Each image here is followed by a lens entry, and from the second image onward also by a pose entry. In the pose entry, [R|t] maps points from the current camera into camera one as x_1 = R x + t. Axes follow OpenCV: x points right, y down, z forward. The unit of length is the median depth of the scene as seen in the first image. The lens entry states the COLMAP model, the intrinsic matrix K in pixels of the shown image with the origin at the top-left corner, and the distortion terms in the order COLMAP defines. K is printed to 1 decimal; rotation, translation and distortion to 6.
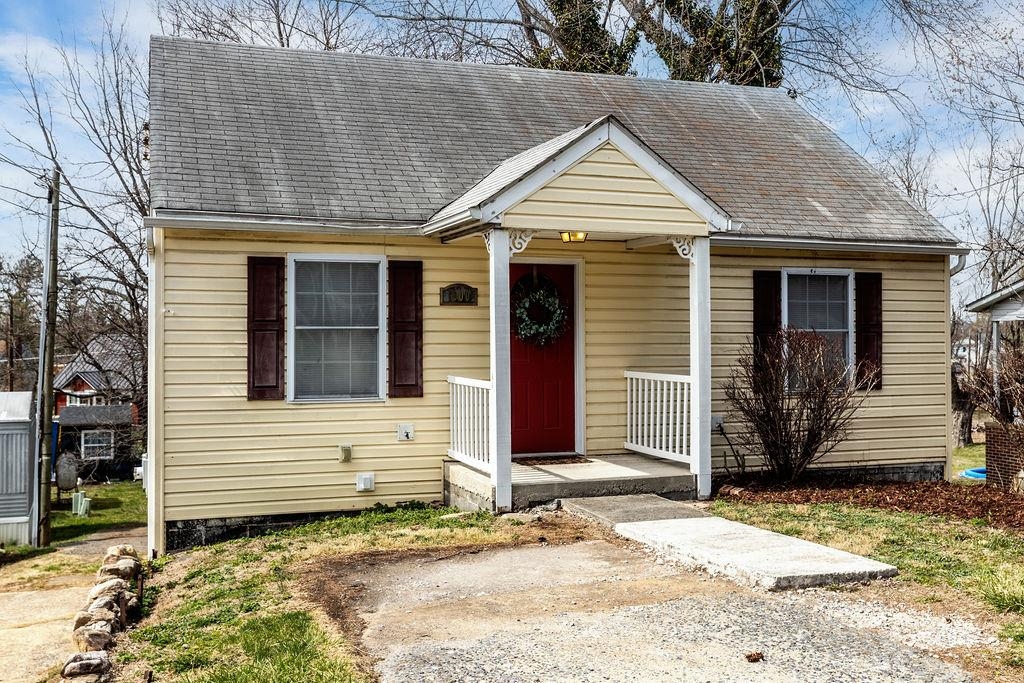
lens RADIAL K [[980.2, 0, 514.1], [0, 980.2, 322.1], [0, 0, 1]] dist [0.001311, 0.003691]
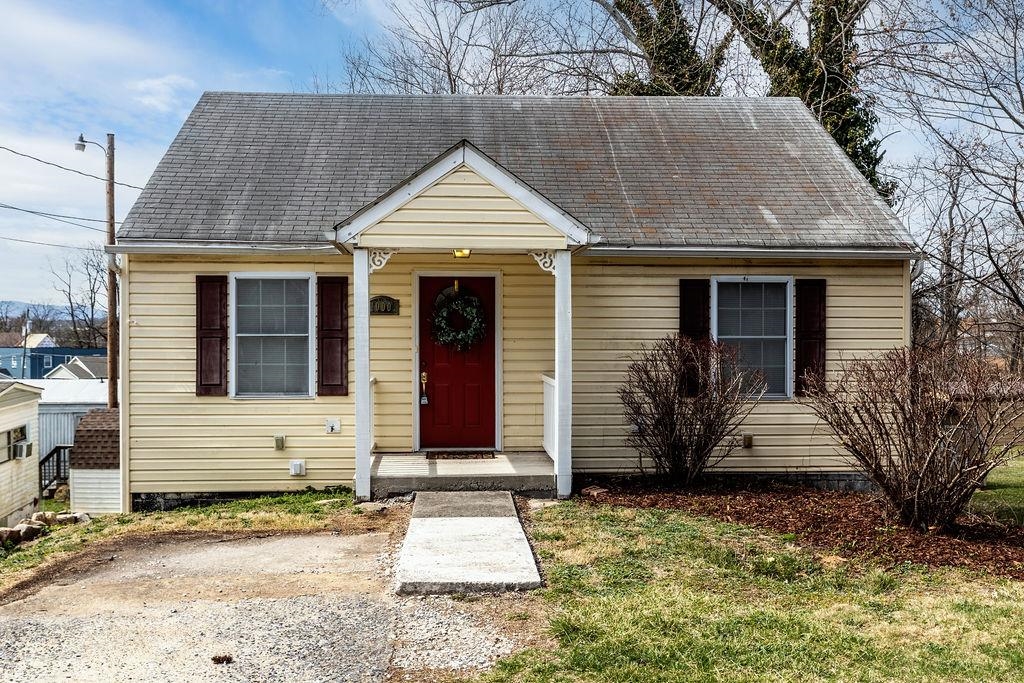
lens RADIAL K [[857.9, 0, 512.0], [0, 857.9, 341.5], [0, 0, 1]] dist [0.002230, 0.003193]
pose [[0.963513, 0.004469, -0.267626, 0.361399], [0.002138, 0.999700, 0.024392, -0.010735], [0.267655, -0.024074, 0.963214, 0.089935]]
